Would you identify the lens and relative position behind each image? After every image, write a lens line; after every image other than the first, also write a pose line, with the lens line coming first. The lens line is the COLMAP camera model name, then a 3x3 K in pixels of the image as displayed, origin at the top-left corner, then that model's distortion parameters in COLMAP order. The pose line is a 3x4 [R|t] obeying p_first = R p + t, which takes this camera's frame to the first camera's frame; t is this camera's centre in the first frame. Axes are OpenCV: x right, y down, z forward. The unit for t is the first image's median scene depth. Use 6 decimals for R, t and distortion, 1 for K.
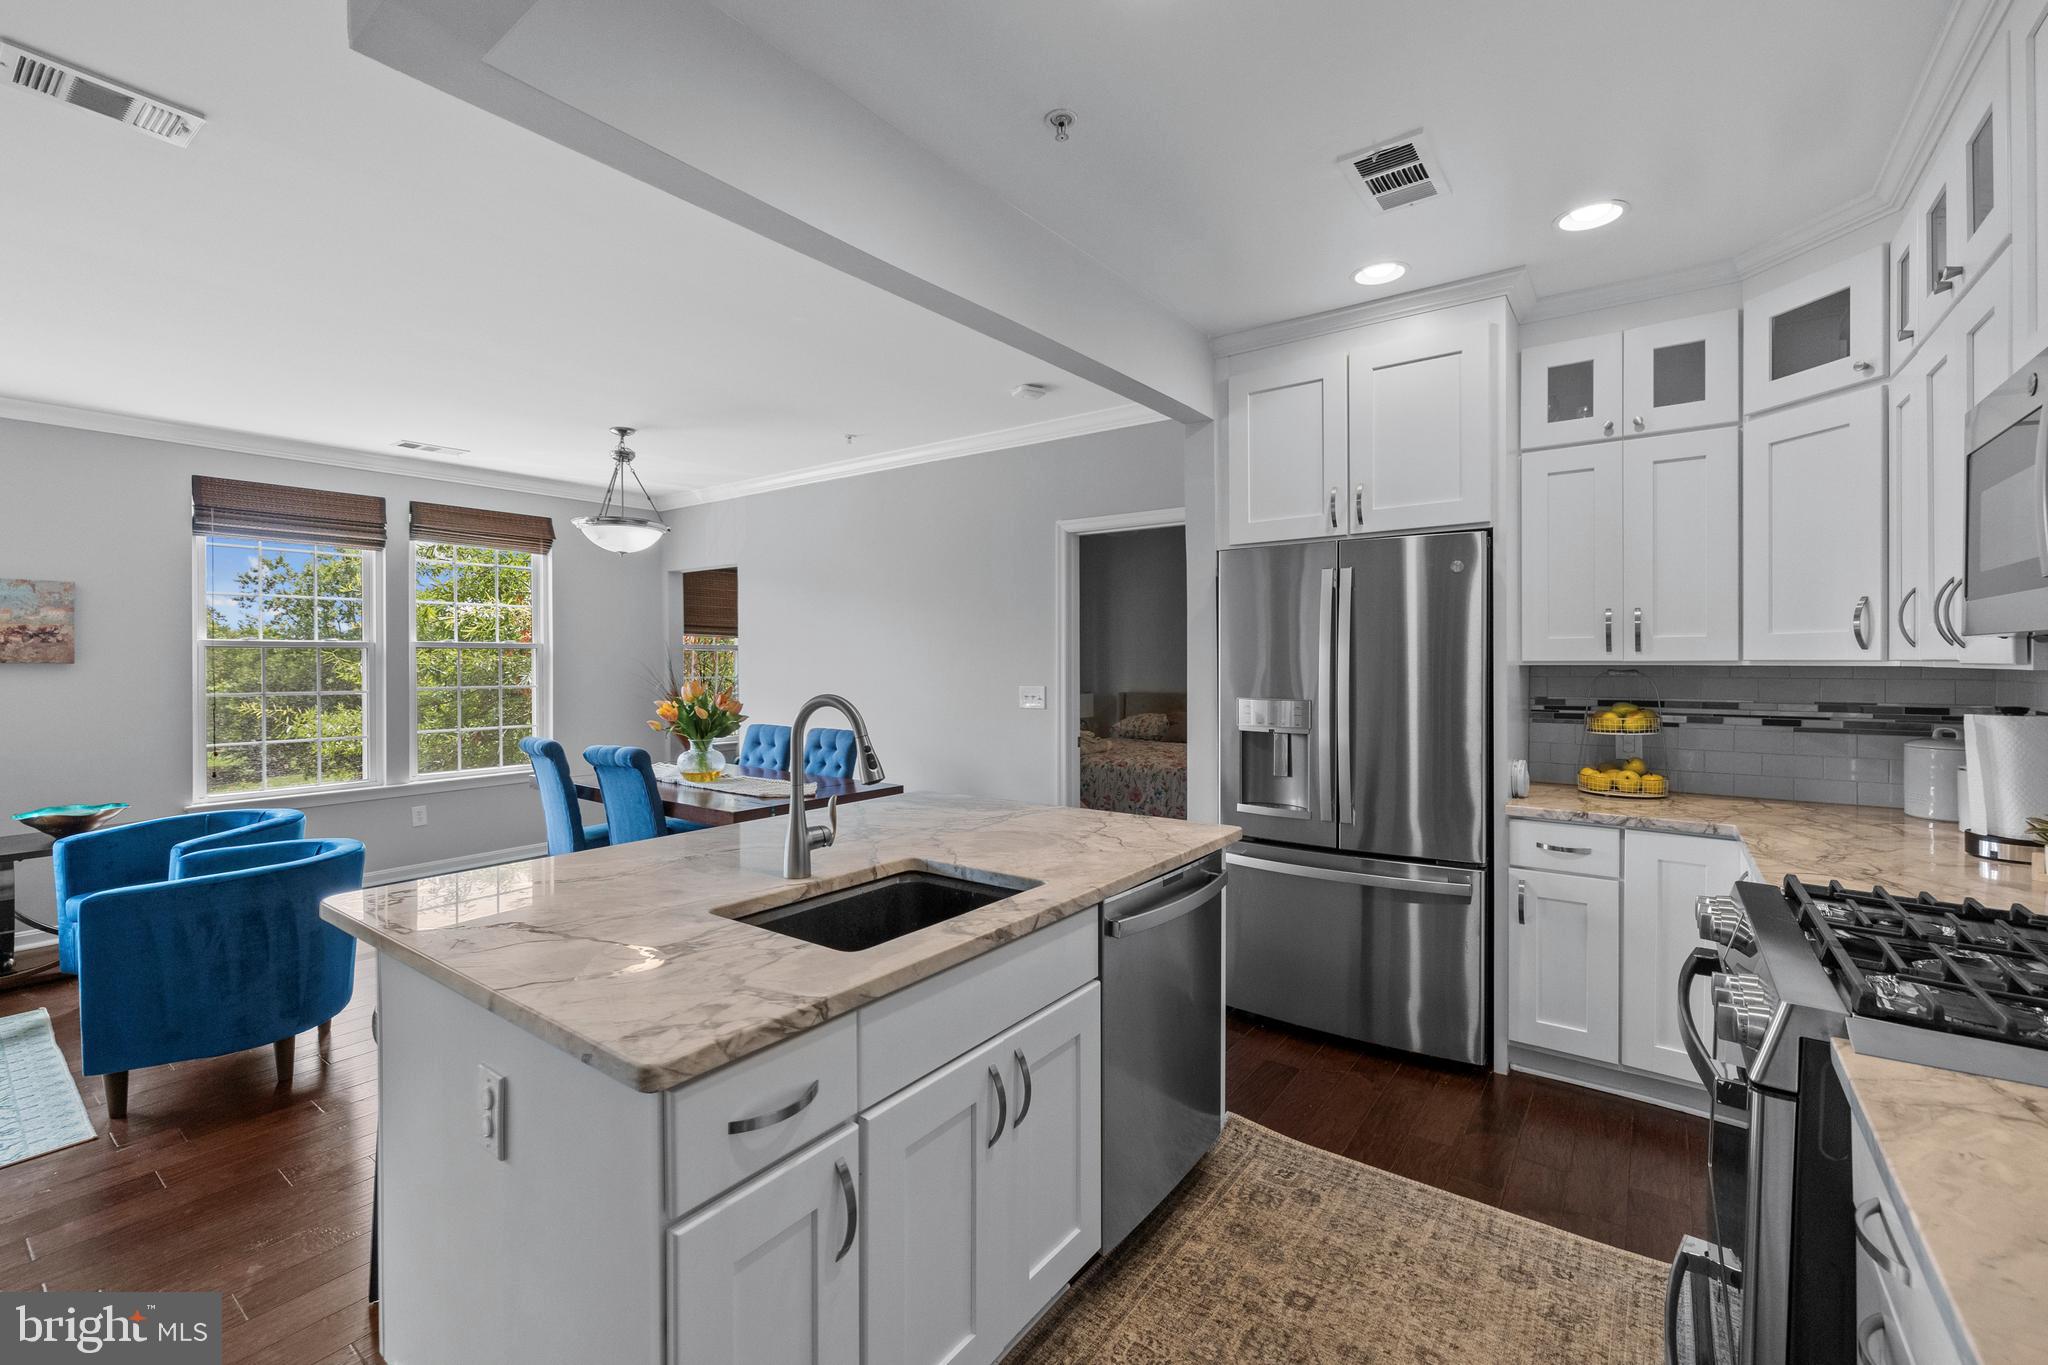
lens RADIAL K [[874.5, 0, 1012.4], [0, 874.5, 664.7], [0, 0, 1]] dist [0.003571, 0.001572]
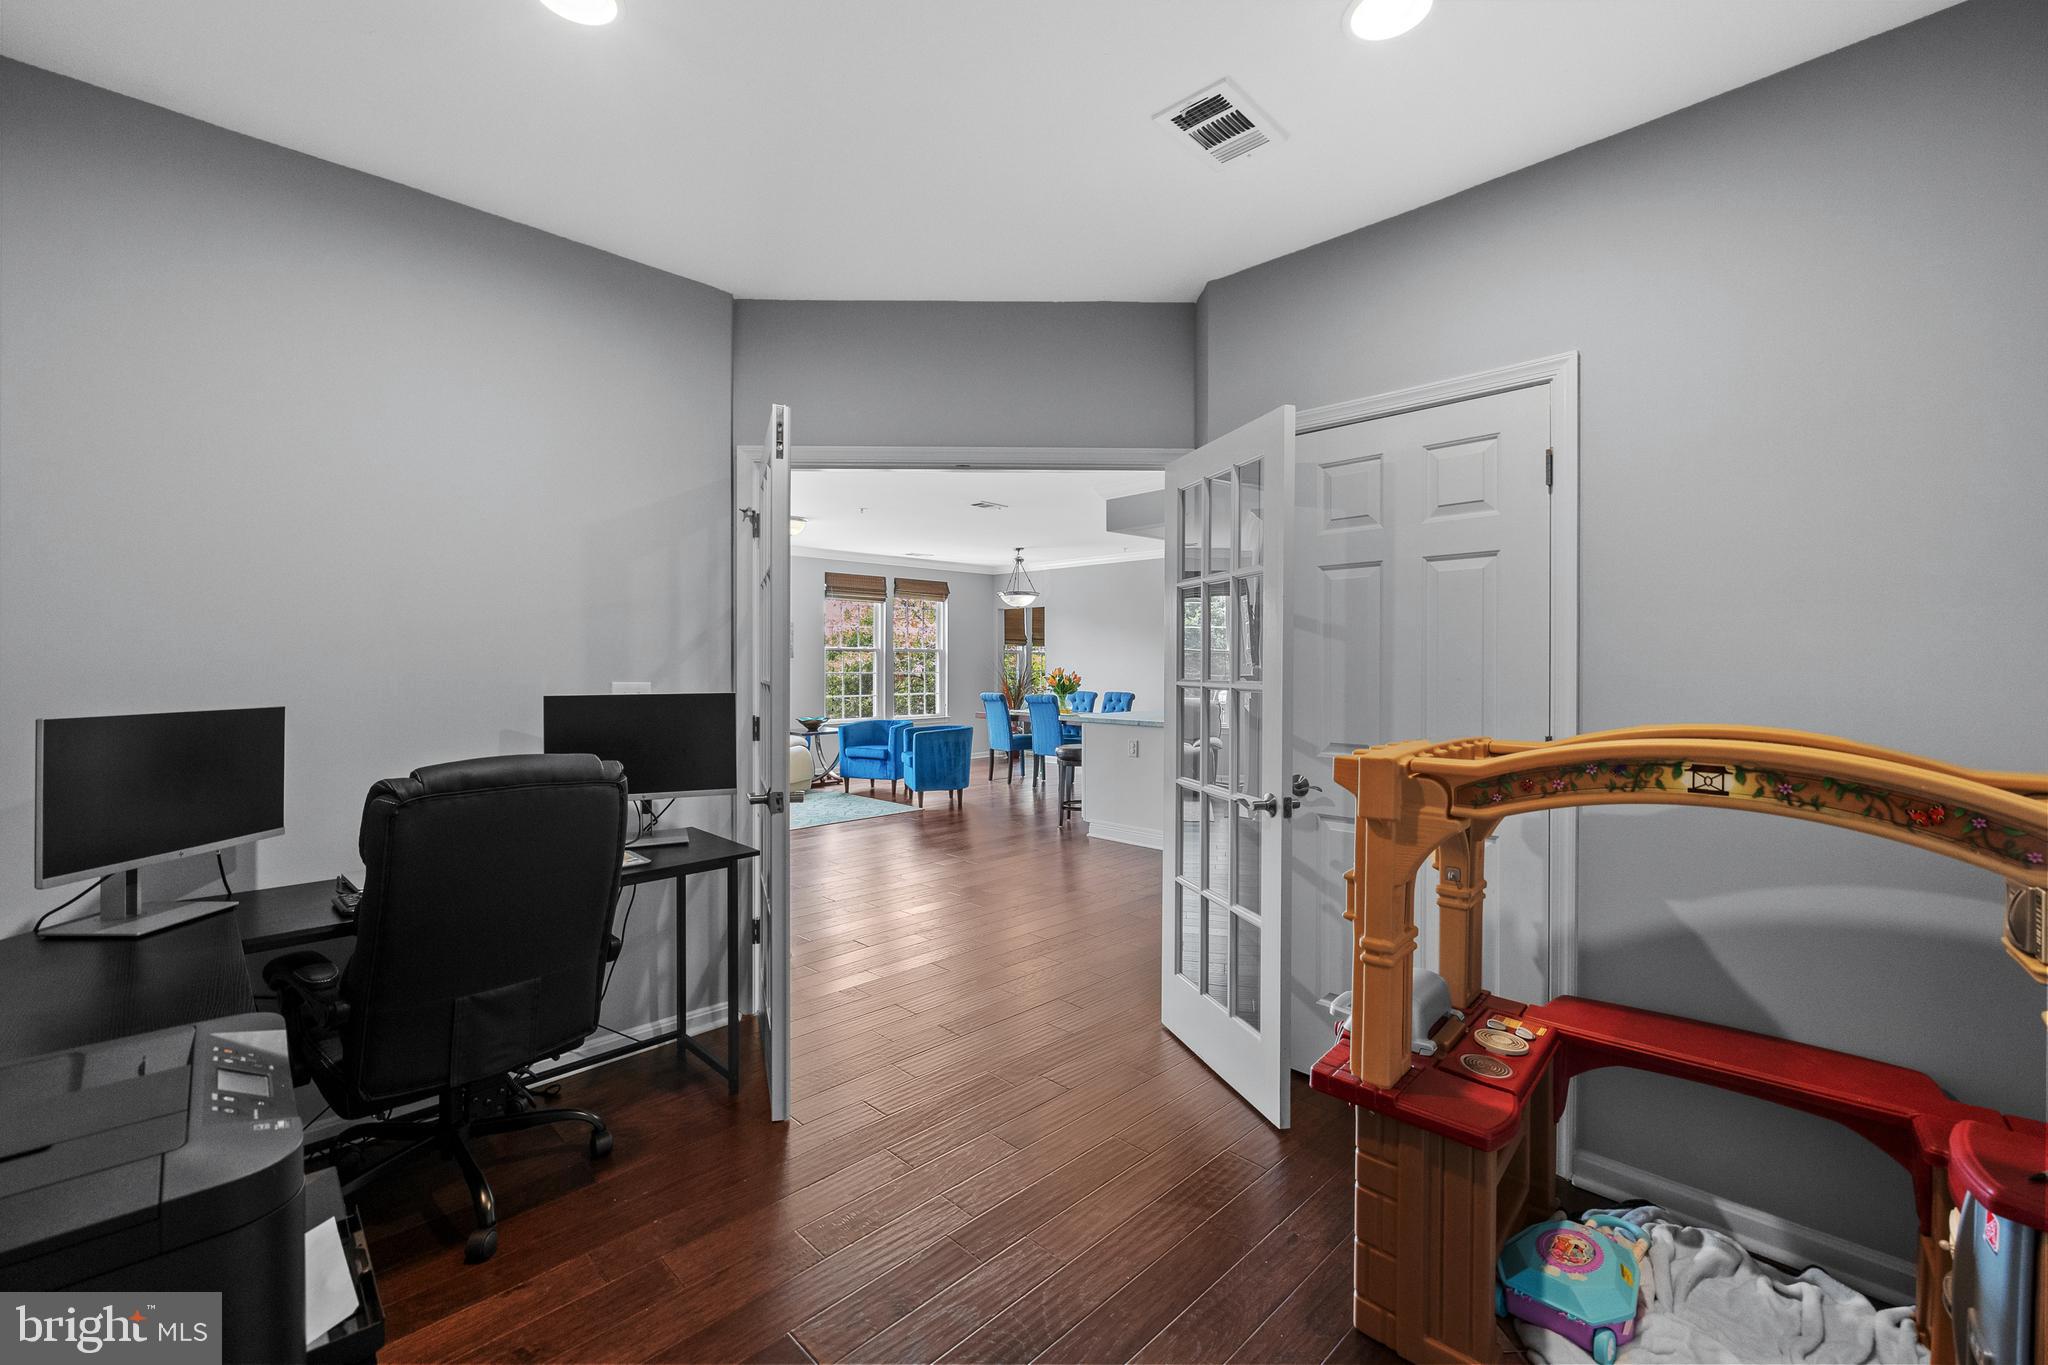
lens RADIAL K [[874.5, 0, 1017.4], [0, 874.5, 666.0], [0, 0, 1]] dist [0.003571, 0.001572]
pose [[0.990320, 0.006749, -0.138636, -0.230195], [-0.007088, 0.999973, -0.001951, 0.026961], [0.138619, 0.002914, 0.990341, -1.600070]]
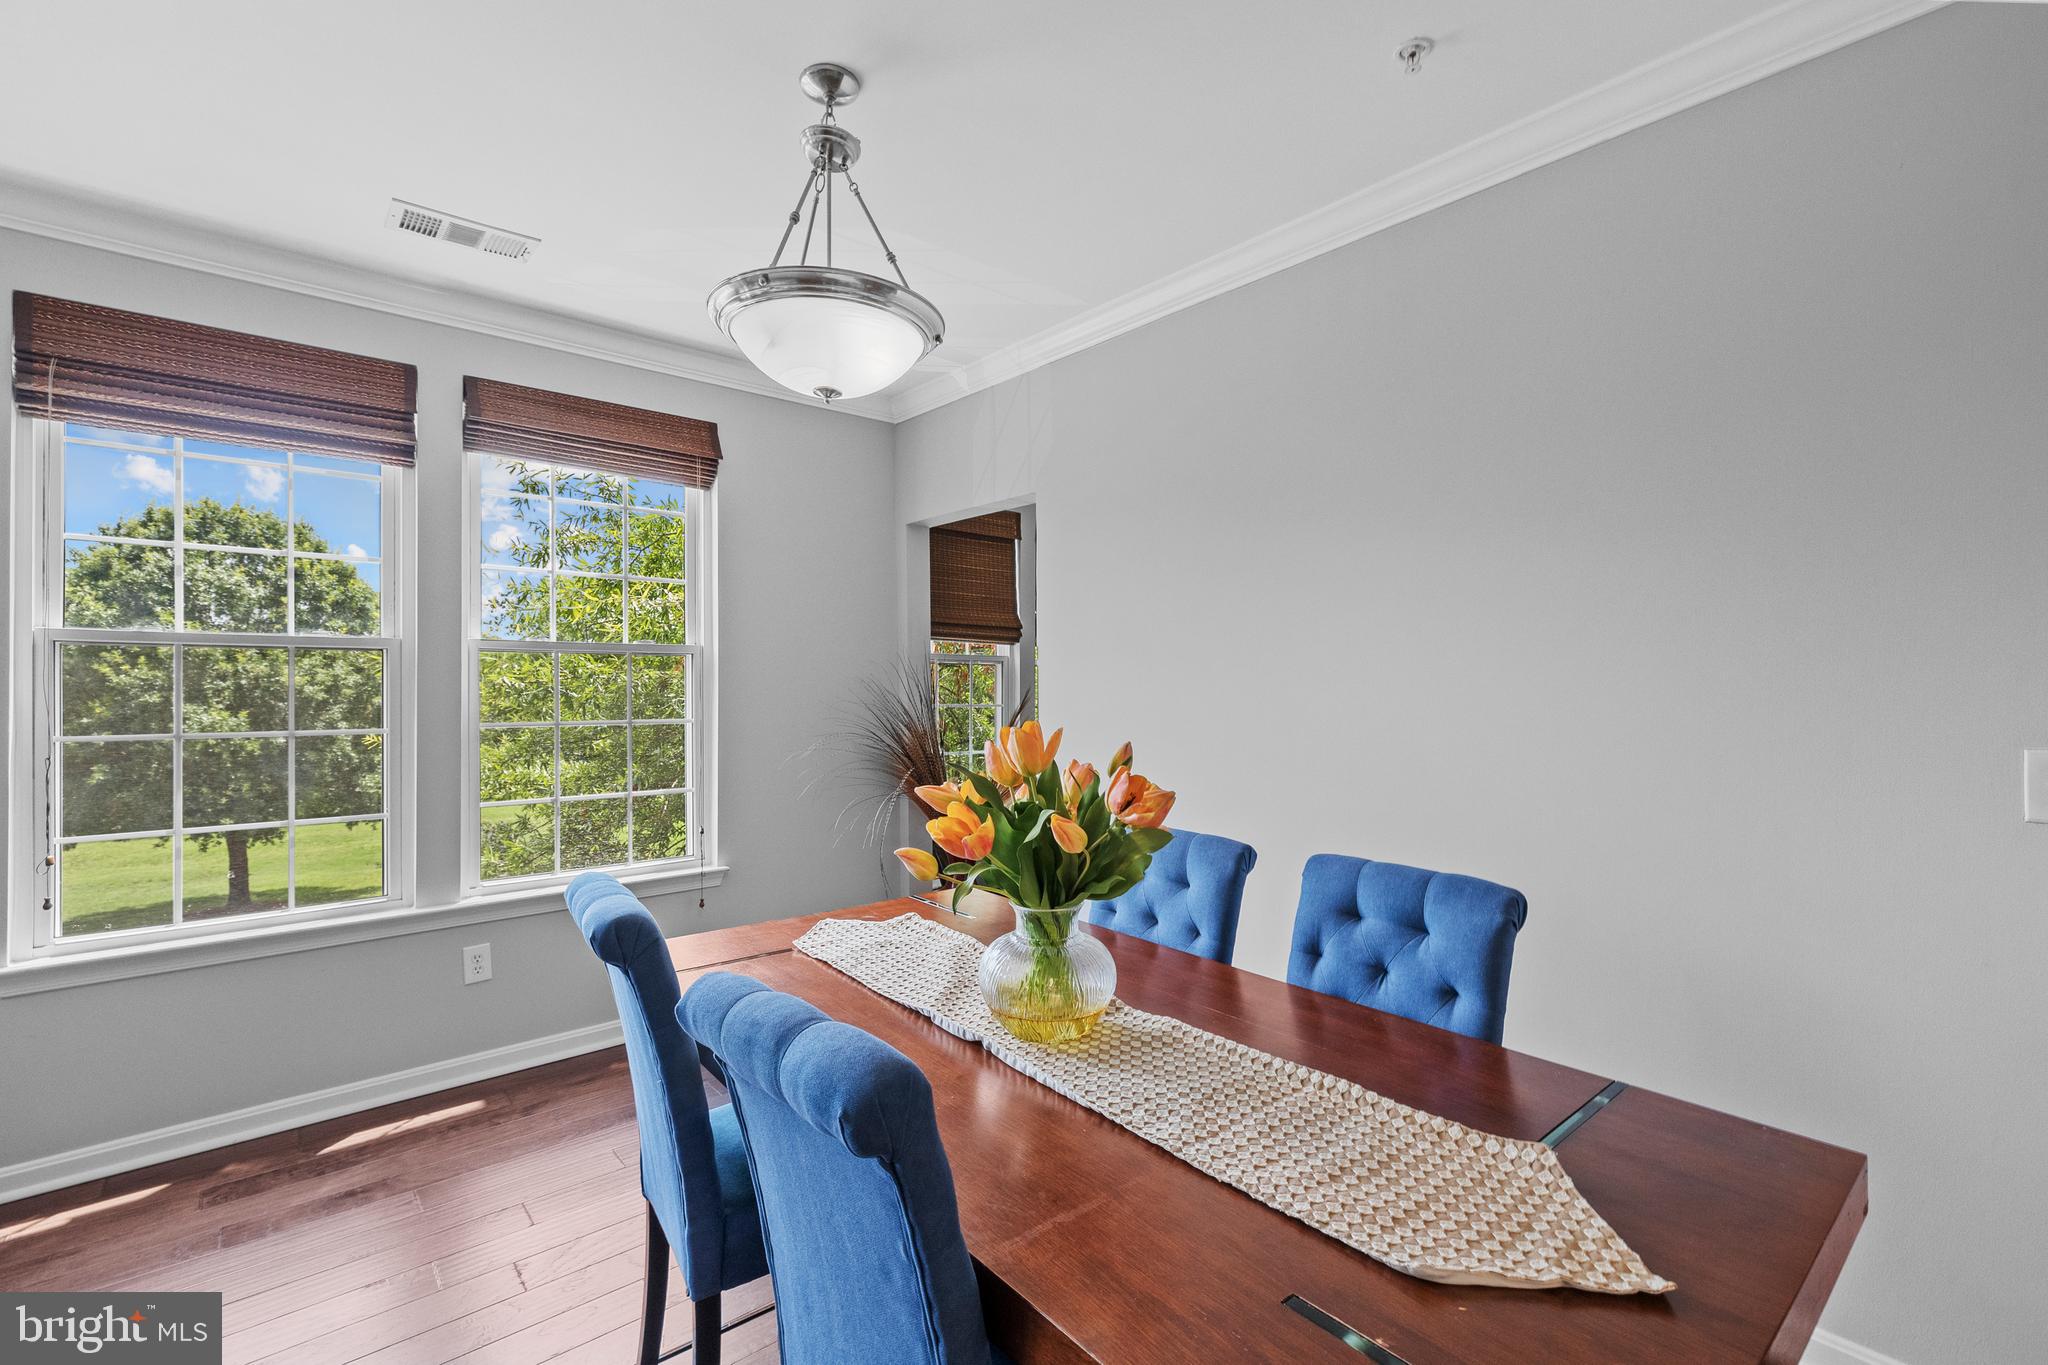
lens RADIAL K [[874.5, 0, 1024.8], [0, 874.5, 683.1], [0, 0, 1]] dist [0.003571, 0.001572]
pose [[0.977843, 0.000904, -0.209336, -0.410649], [-0.002153, 0.999981, -0.005737, 0.007035], [0.209327, 0.006061, 0.977827, 0.942343]]
